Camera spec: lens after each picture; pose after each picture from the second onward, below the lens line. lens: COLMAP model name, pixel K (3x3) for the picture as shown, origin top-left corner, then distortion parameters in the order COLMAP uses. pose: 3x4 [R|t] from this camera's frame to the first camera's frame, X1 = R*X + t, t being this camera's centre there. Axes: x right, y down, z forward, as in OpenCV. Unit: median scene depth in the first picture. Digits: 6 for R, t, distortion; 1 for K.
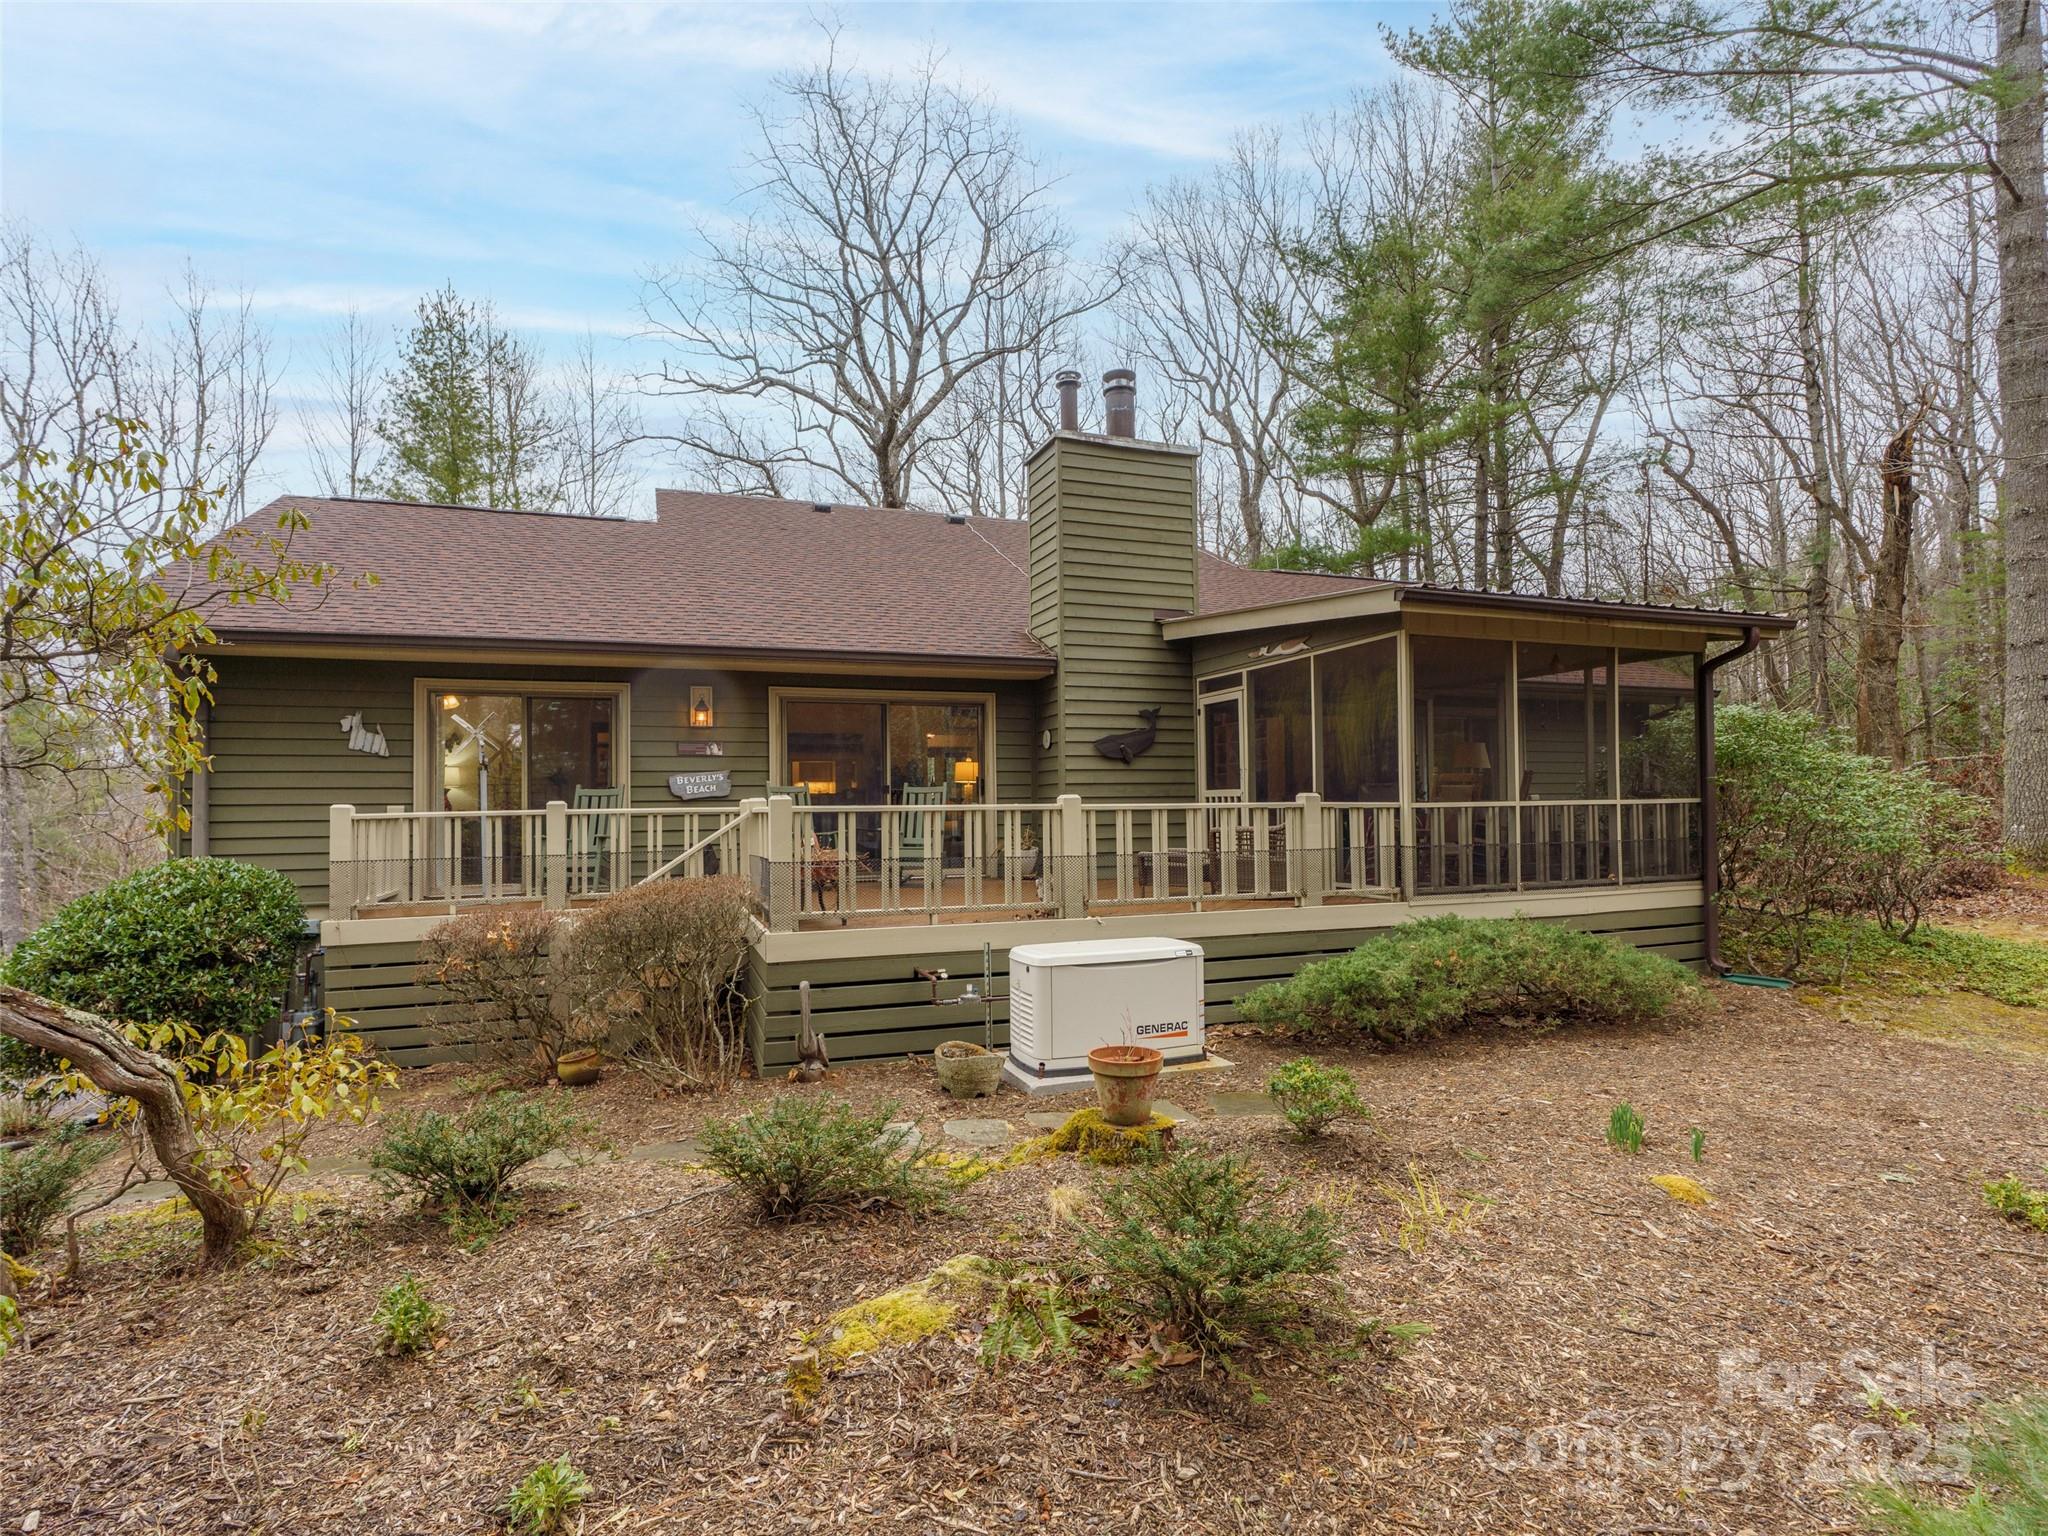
lens RADIAL K [[1028.9, 0, 1023.5], [0, 1028.9, 770.2], [0, 0, 1]] dist [-0.012281, 0.005783]
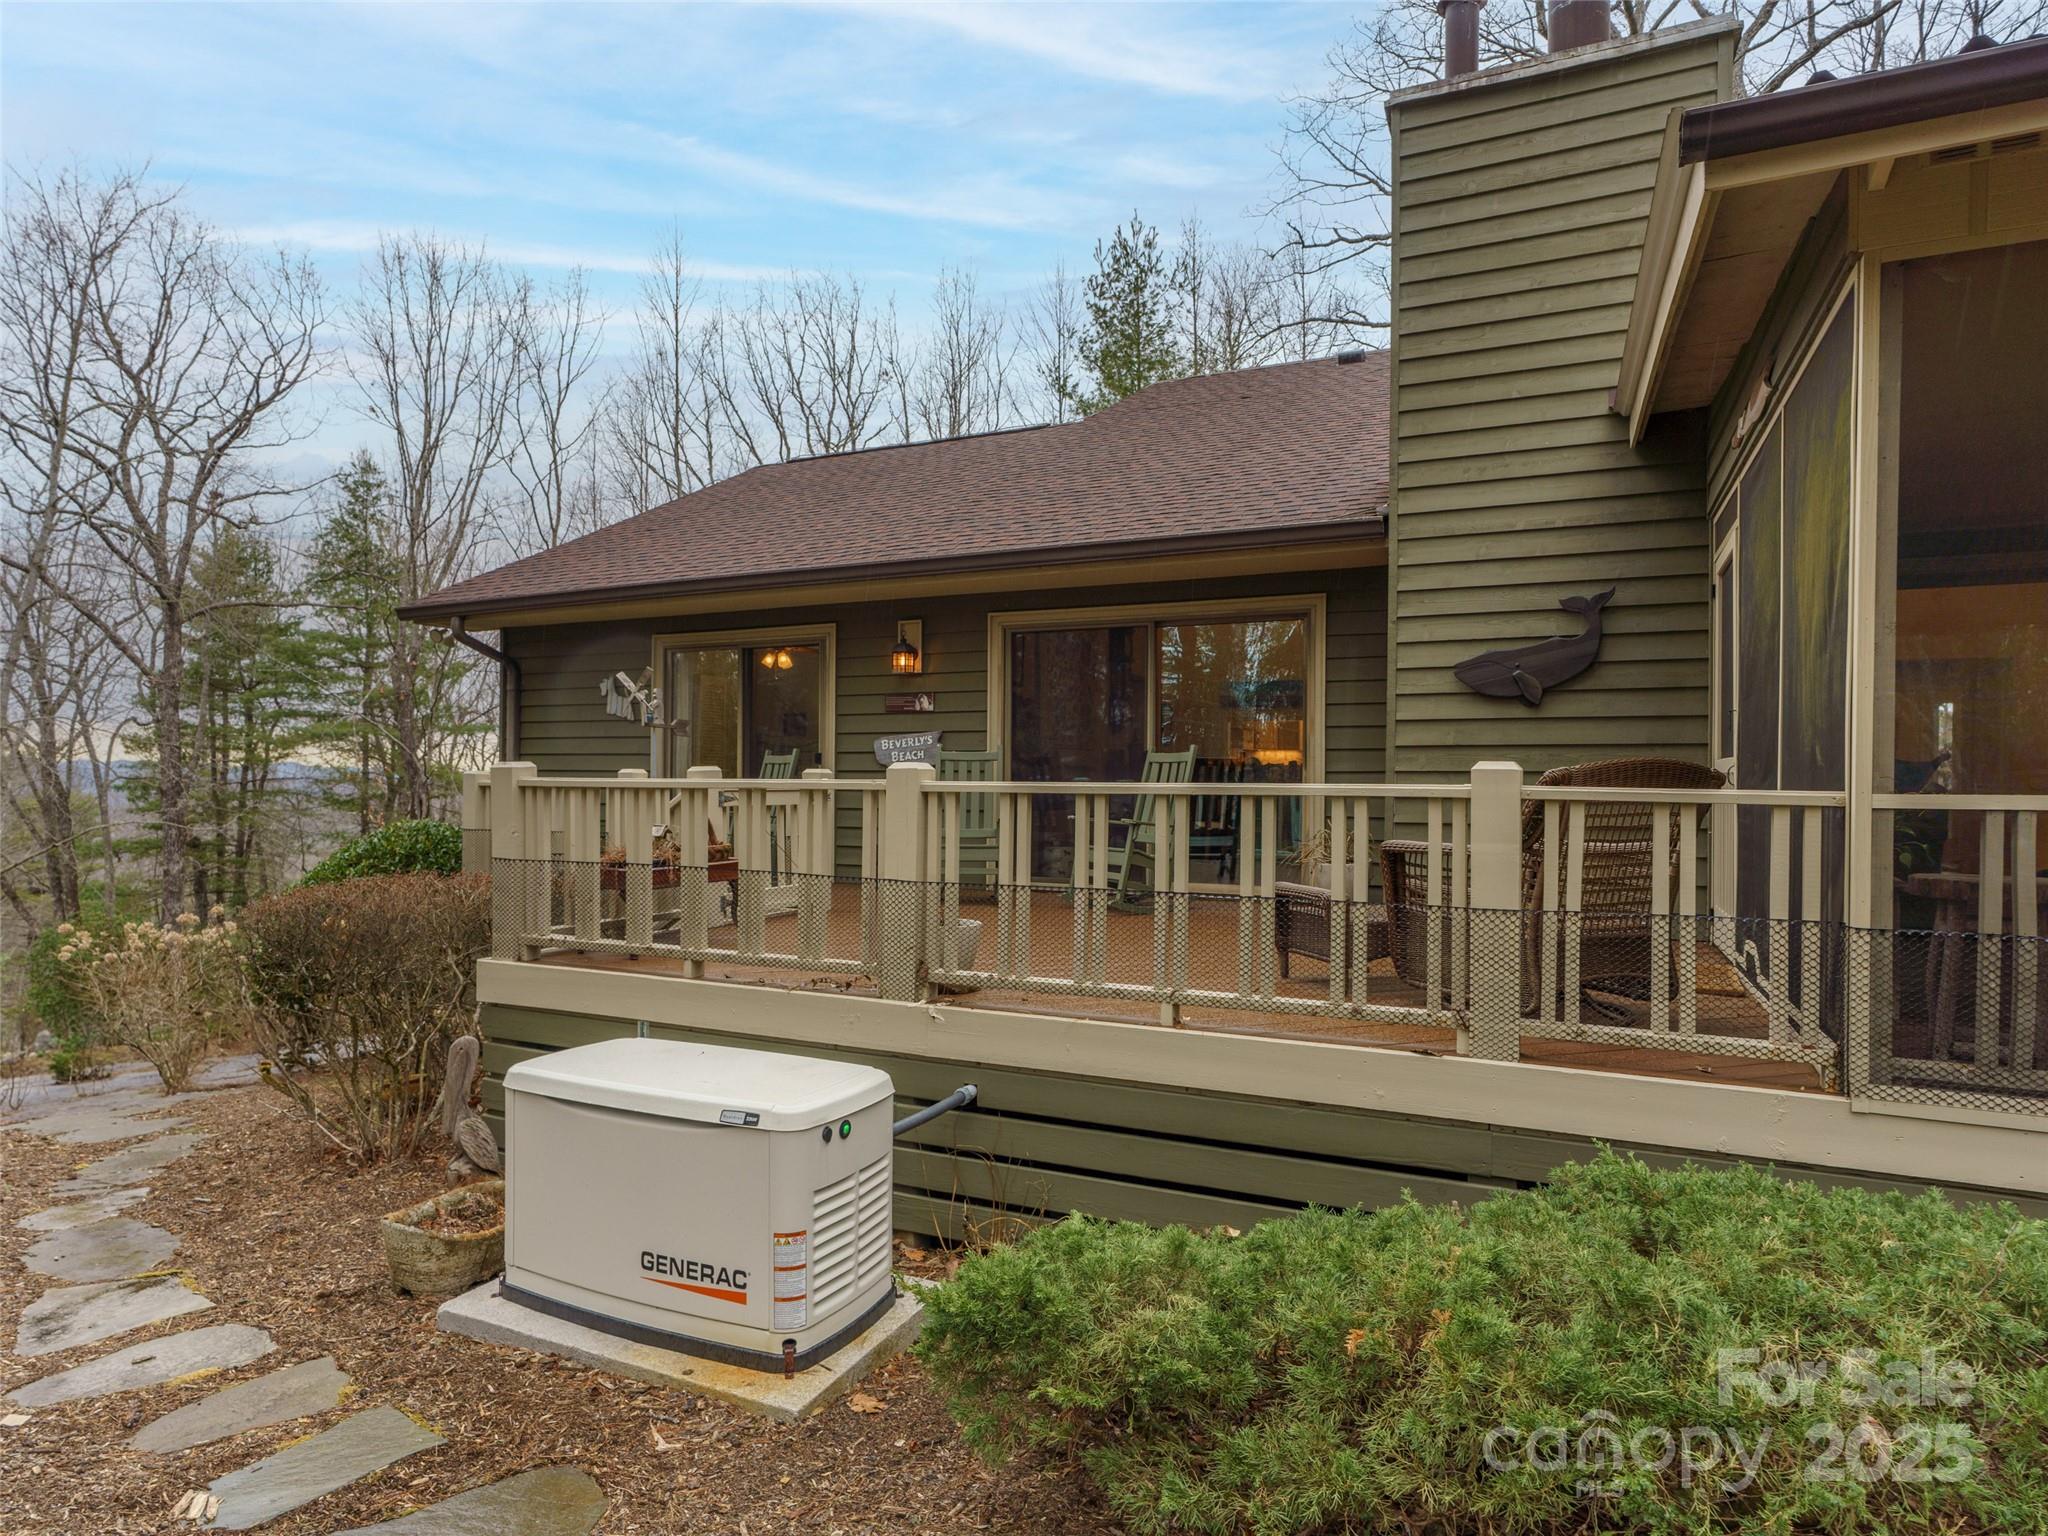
lens RADIAL K [[1217.6, 0, 1024.8], [0, 1217.6, 764.3], [0, 0, 1]] dist [0.010254, 0.000404]
pose [[0.708205, 0.005540, -0.705985, 0.372460], [0.003515, 0.999929, 0.011372, 0.013956], [0.705998, -0.010535, 0.708135, 0.438357]]
